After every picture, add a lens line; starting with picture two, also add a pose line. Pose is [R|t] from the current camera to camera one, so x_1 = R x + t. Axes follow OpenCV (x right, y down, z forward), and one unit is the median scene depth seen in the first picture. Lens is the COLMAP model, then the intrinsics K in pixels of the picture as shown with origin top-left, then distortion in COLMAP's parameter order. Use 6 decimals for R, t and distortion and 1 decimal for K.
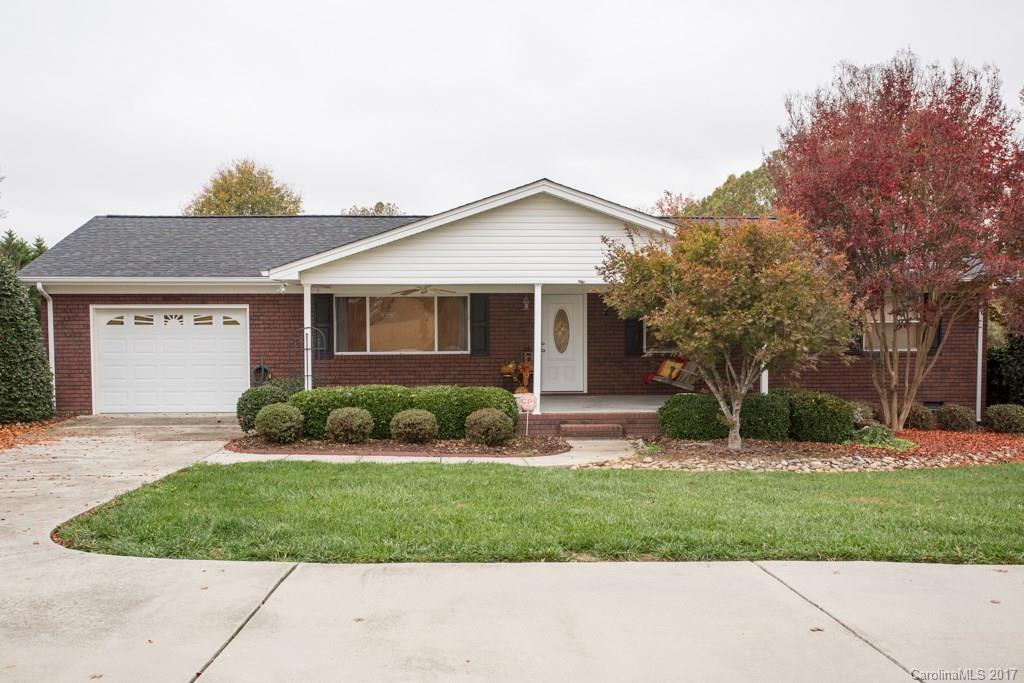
lens RADIAL K [[979.0, 0, 512.0], [0, 979.0, 341.5], [0, 0, 1]] dist [0.010260, 0.005400]
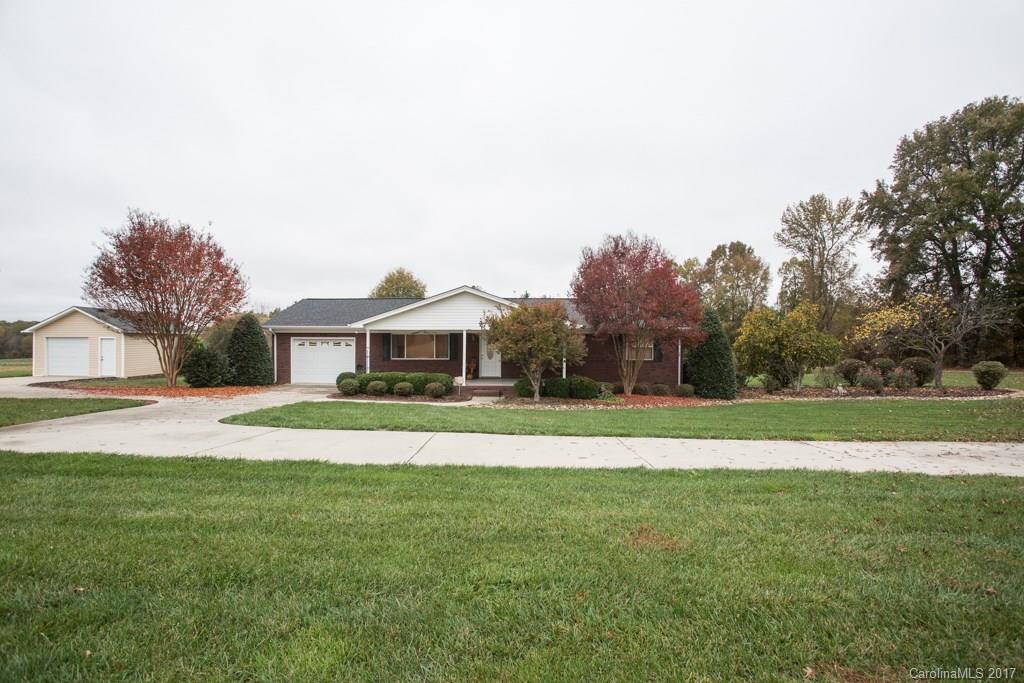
lens RADIAL K [[503.0, 0, 512.0], [0, 503.0, 341.5], [0, 0, 1]] dist [-0.030929, 0.000585]
pose [[0.995787, 0.006081, -0.091493, 0.246374], [-0.008508, 0.999621, -0.026165, -0.000036], [0.091299, 0.026833, 0.995462, -0.176703]]
